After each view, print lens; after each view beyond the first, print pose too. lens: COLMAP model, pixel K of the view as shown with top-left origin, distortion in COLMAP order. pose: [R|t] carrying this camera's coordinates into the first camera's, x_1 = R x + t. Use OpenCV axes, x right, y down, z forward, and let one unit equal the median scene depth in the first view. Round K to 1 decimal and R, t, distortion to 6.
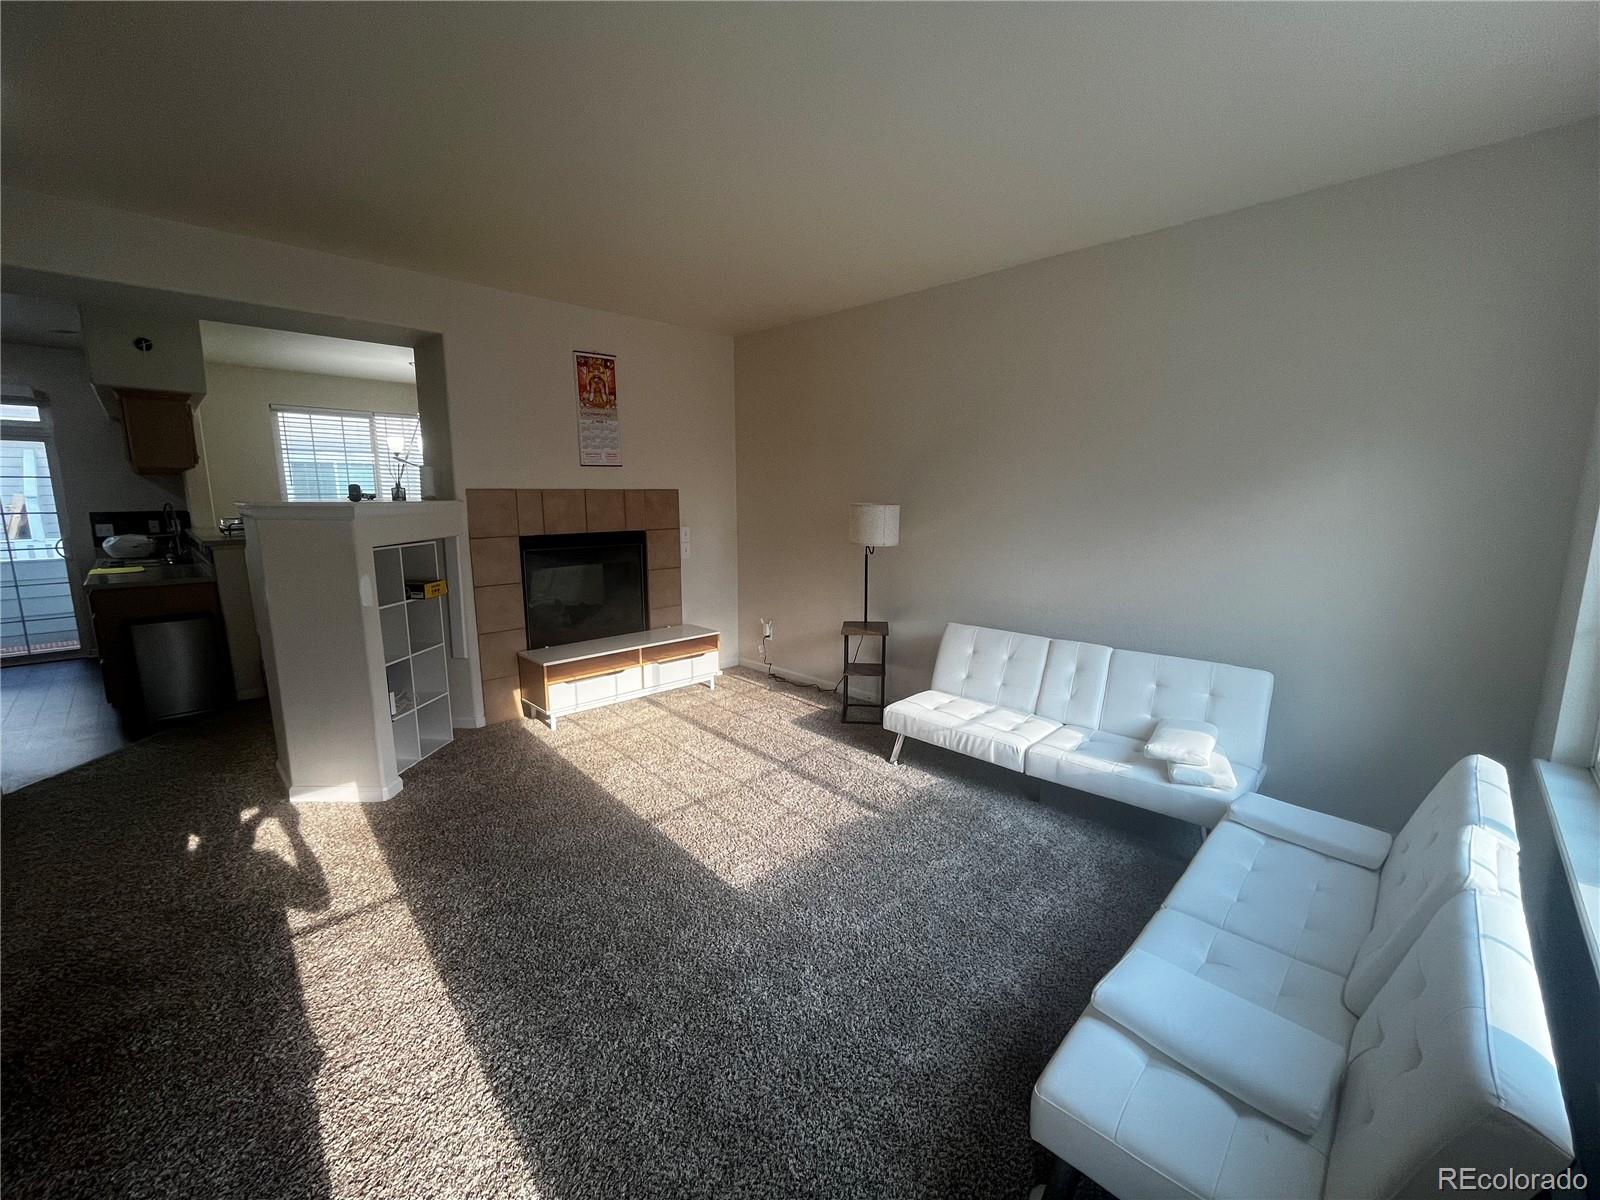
lens RADIAL K [[654.5, 0, 798.5], [0, 654.5, 597.5], [0, 0, 1]] dist [-0.004424, -0.000448]
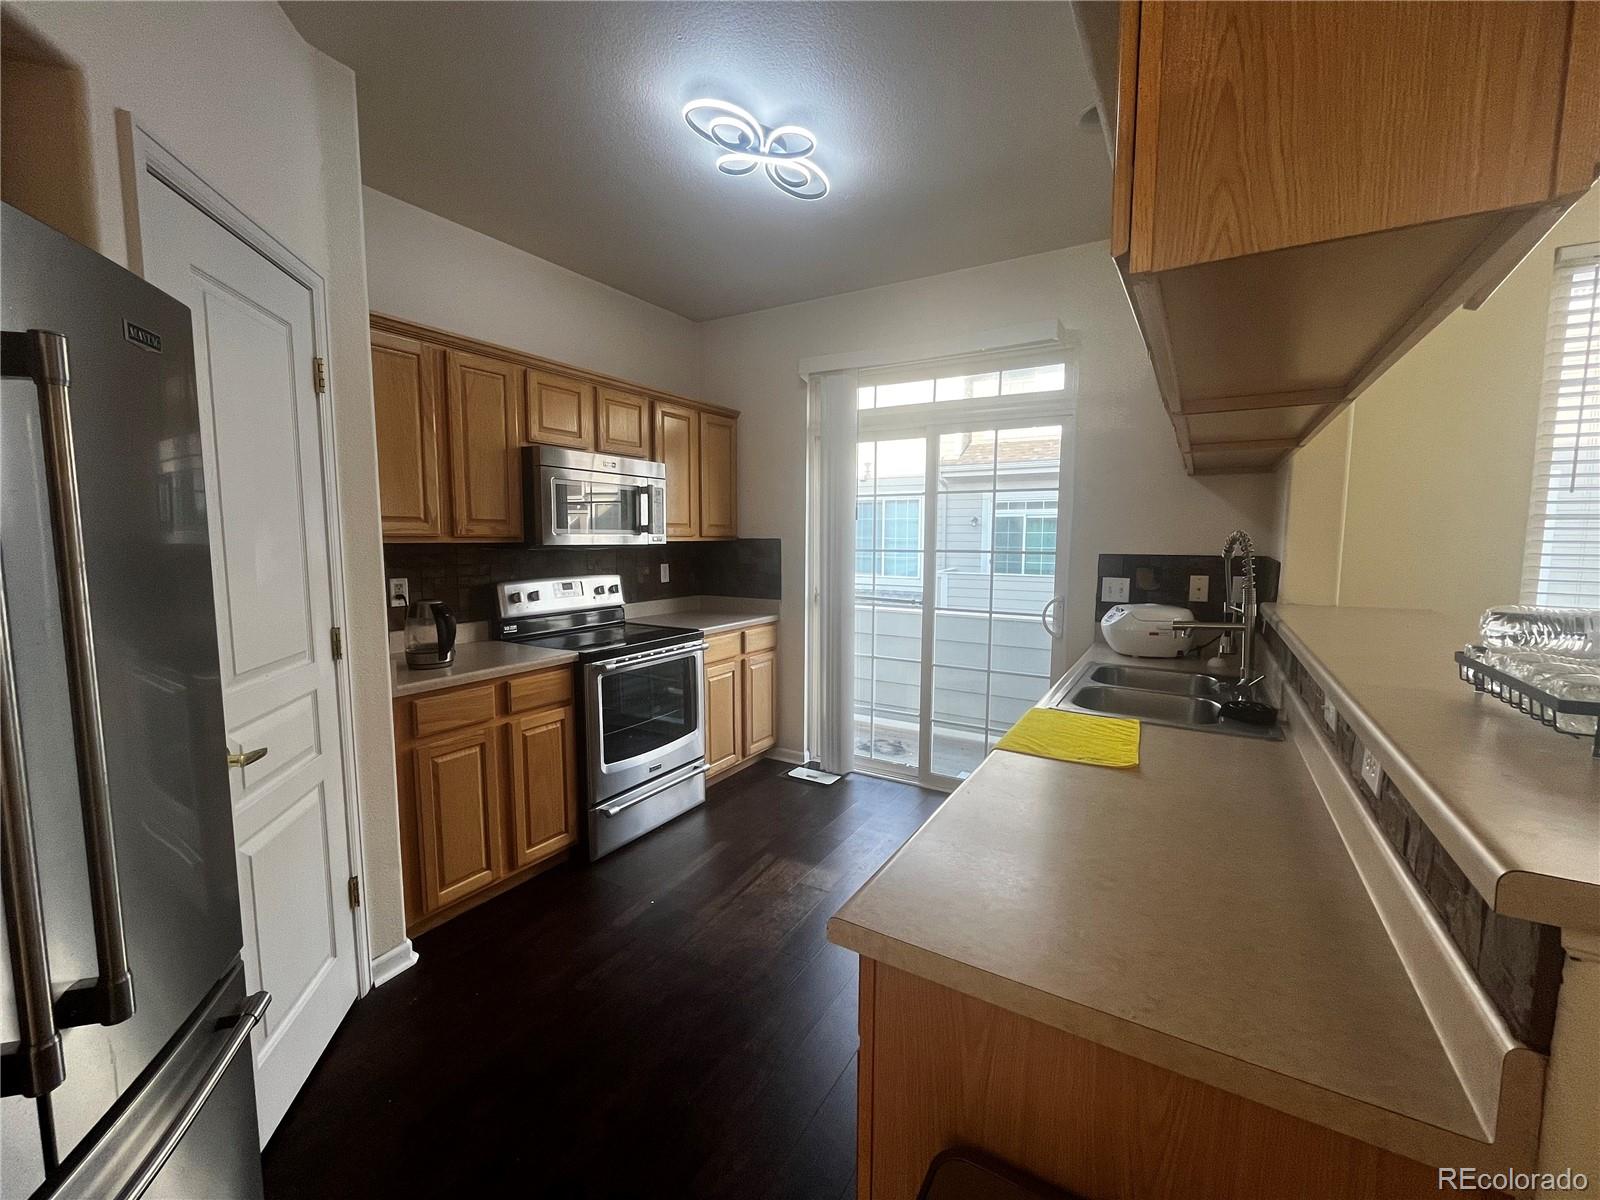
lens RADIAL K [[654.5, 0, 802.3], [0, 654.5, 595.8], [0, 0, 1]] dist [-0.004424, -0.000448]
pose [[0.235718, 0.091866, -0.967470, -0.614165], [-0.155801, 0.986218, 0.055686, -0.086816], [0.959251, 0.137607, 0.246782, 0.623915]]
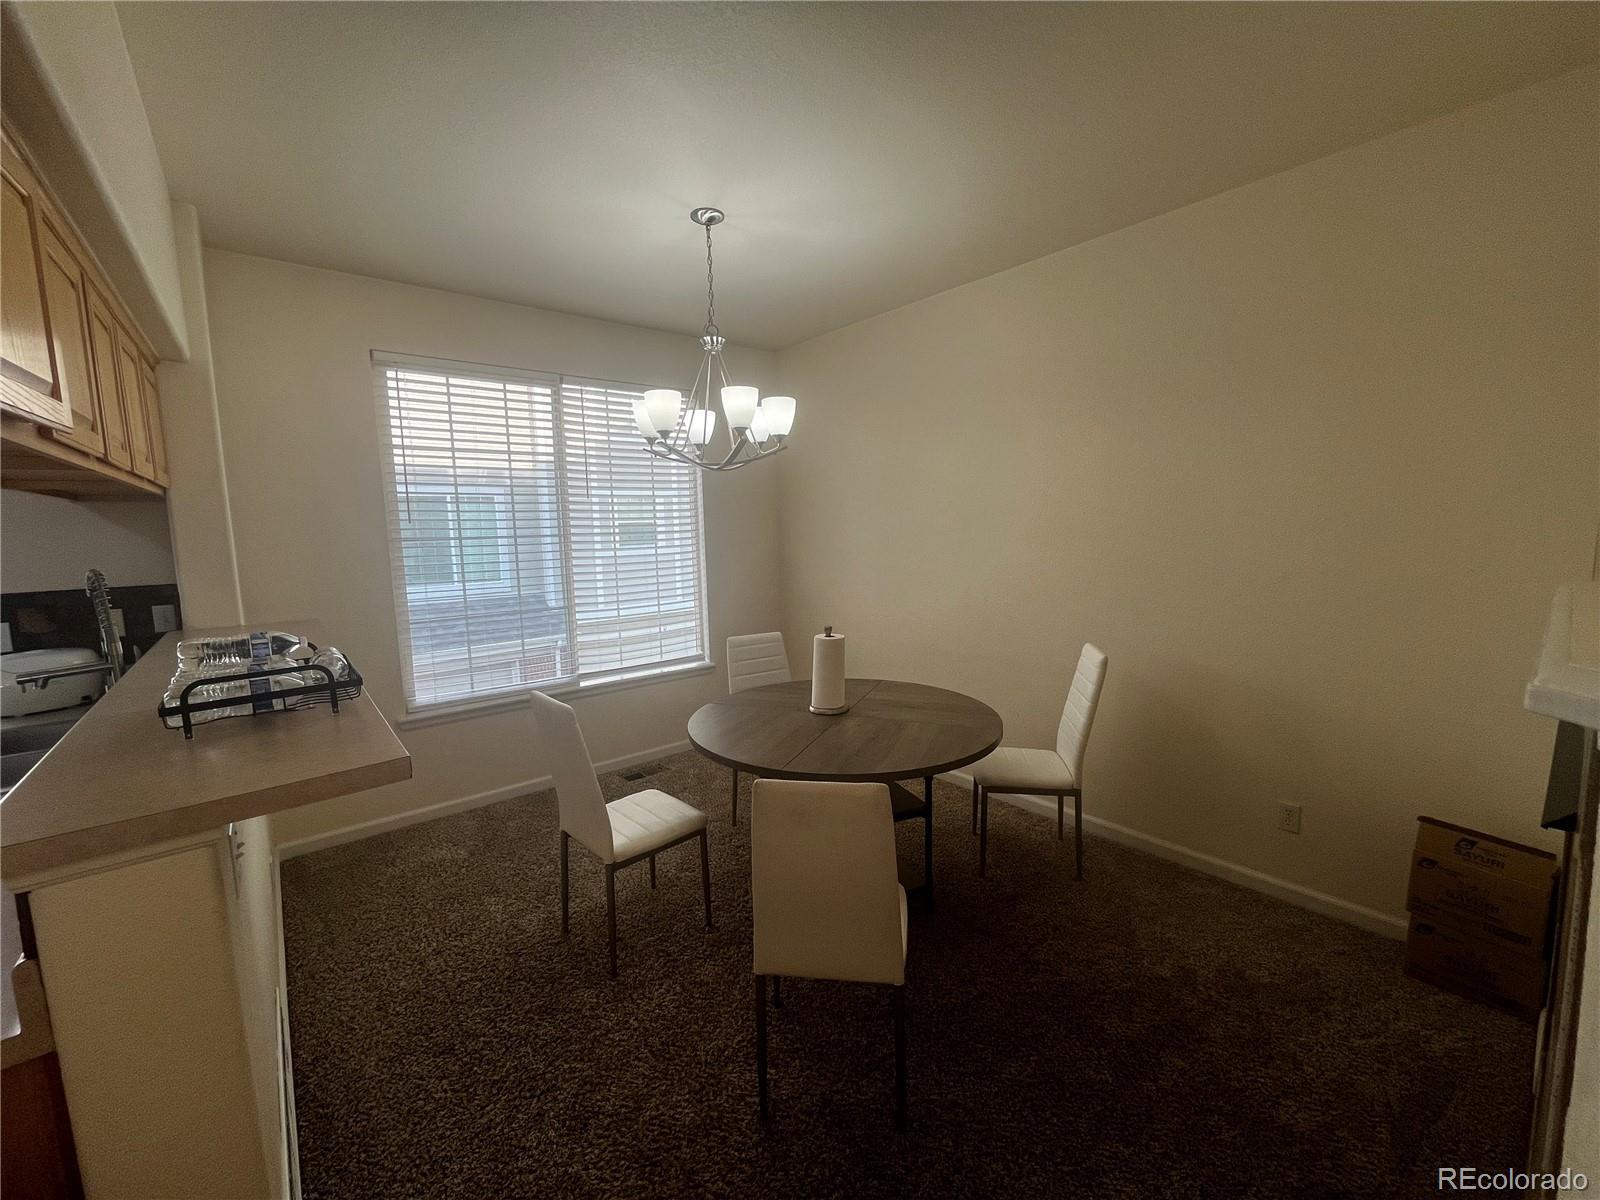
lens RADIAL K [[654.5, 0, 805.5], [0, 654.5, 599.1], [0, 0, 1]] dist [-0.004424, -0.000448]
pose [[0.994058, -0.010679, -0.108324, -0.491980], [0.006829, 0.999334, -0.035846, -0.107201], [0.108635, 0.034893, 0.993469, 0.626136]]
